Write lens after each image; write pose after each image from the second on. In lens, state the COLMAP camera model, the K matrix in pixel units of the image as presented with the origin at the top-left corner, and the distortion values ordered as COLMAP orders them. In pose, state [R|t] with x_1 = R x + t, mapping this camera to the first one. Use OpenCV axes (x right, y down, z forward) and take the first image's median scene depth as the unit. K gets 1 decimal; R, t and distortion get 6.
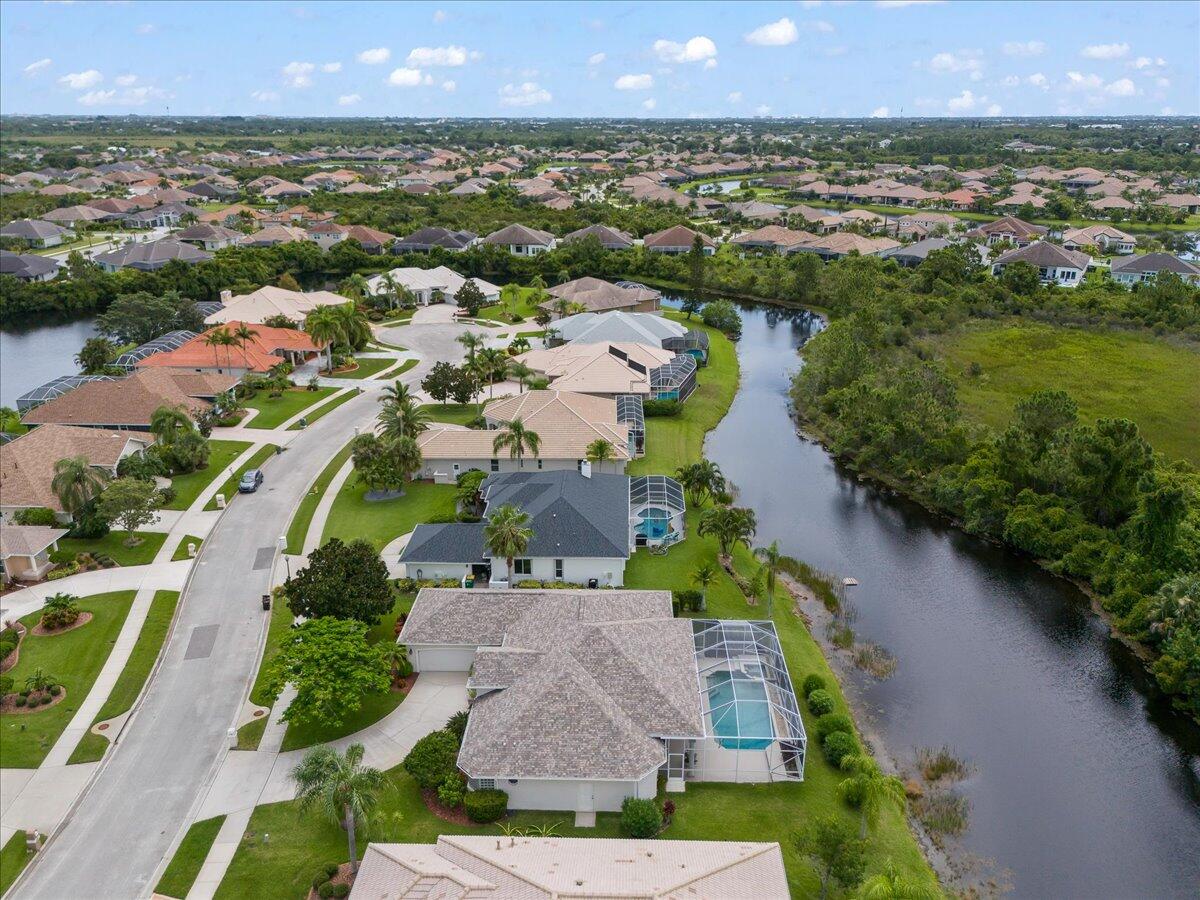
lens RADIAL K [[884.8, 0, 599.4], [0, 884.8, 476.9], [0, 0, 1]] dist [0.064075, -0.067720]
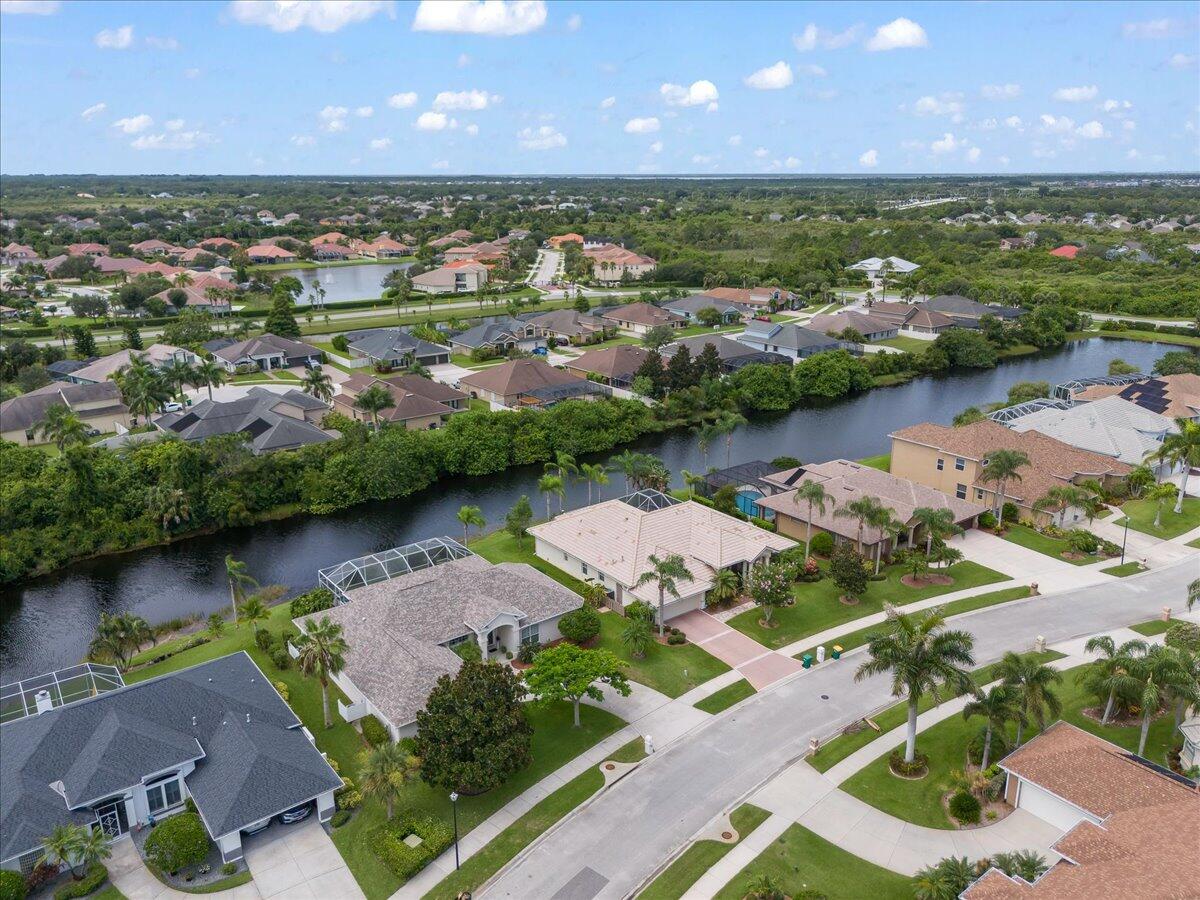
lens RADIAL K [[893.9, 0, 604.1], [0, 893.9, 451.3], [0, 0, 1]] dist [0.067558, -0.079263]
pose [[-0.635964, -0.223258, 0.738719, -0.572476], [0.289946, 0.817981, 0.496827, -0.292588], [-0.715179, 0.530153, -0.455474, 0.696539]]
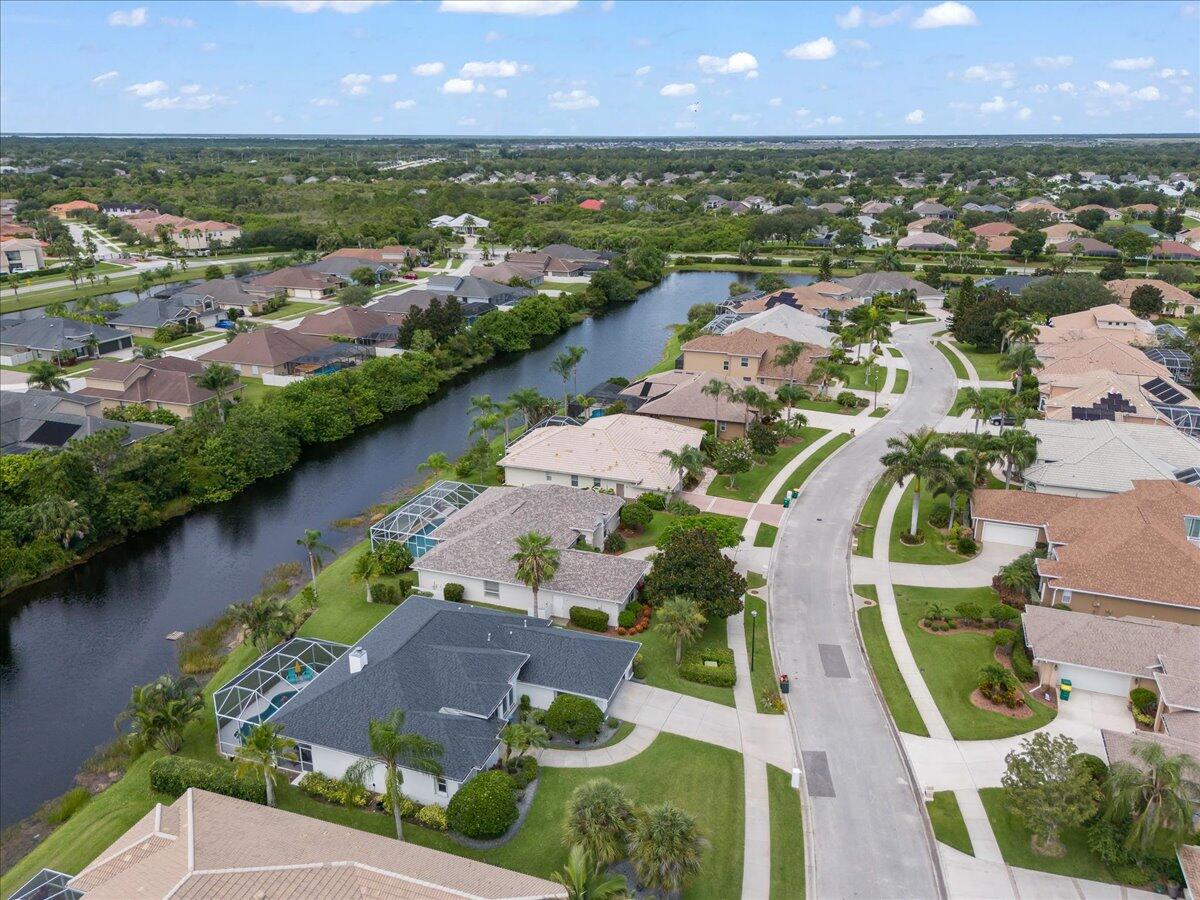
lens RADIAL K [[893.9, 0, 604.1], [0, 893.9, 451.3], [0, 0, 1]] dist [0.067558, -0.079263]
pose [[-0.951258, -0.100782, 0.291465, -0.291687], [0.115661, 0.759526, 0.640111, -0.421226], [-0.285887, 0.642622, -0.710849, 1.020630]]
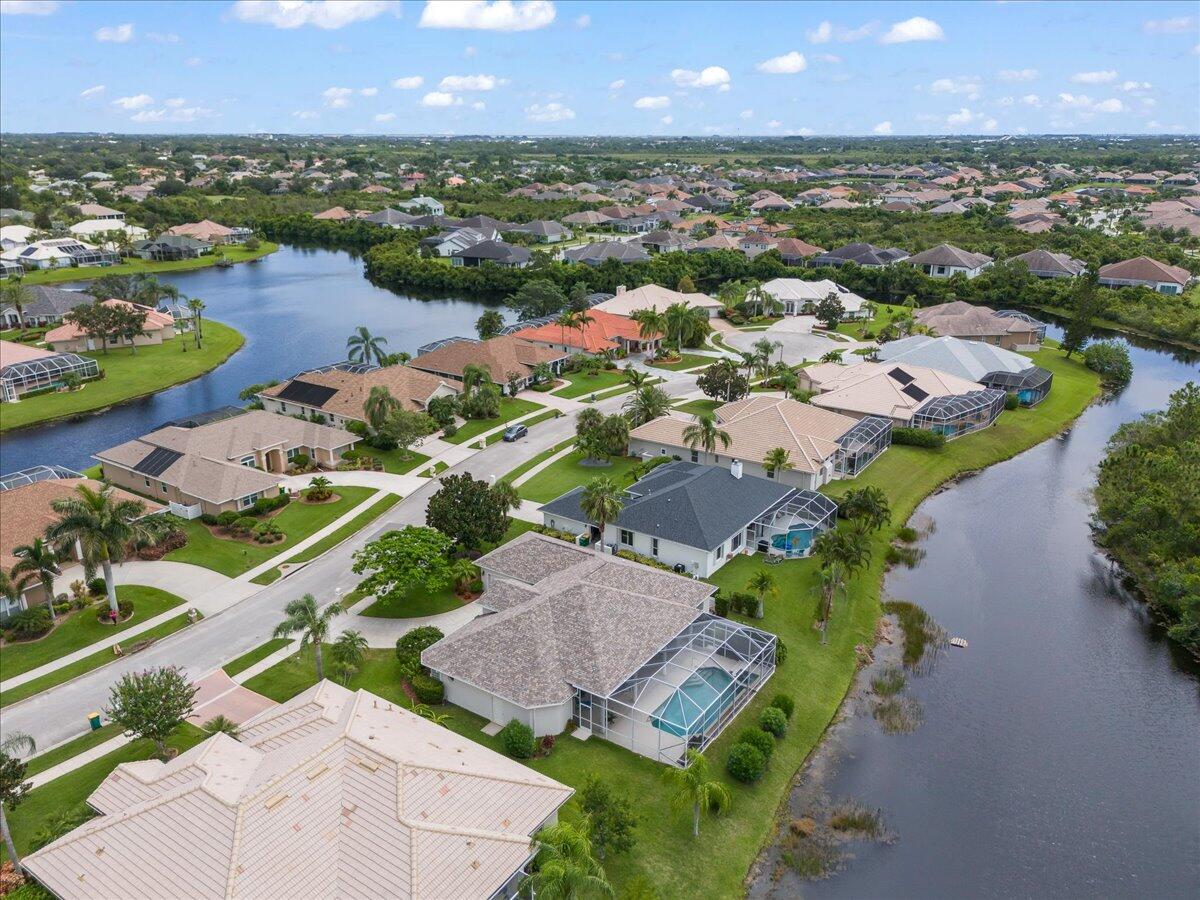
lens RADIAL K [[893.9, 0, 604.1], [0, 893.9, 451.3], [0, 0, 1]] dist [0.067558, -0.079263]
pose [[0.843208, 0.178058, -0.507243, 0.292605], [-0.201090, 0.979526, 0.009566, -0.006202], [0.498561, 0.093935, 0.861750, 0.009767]]
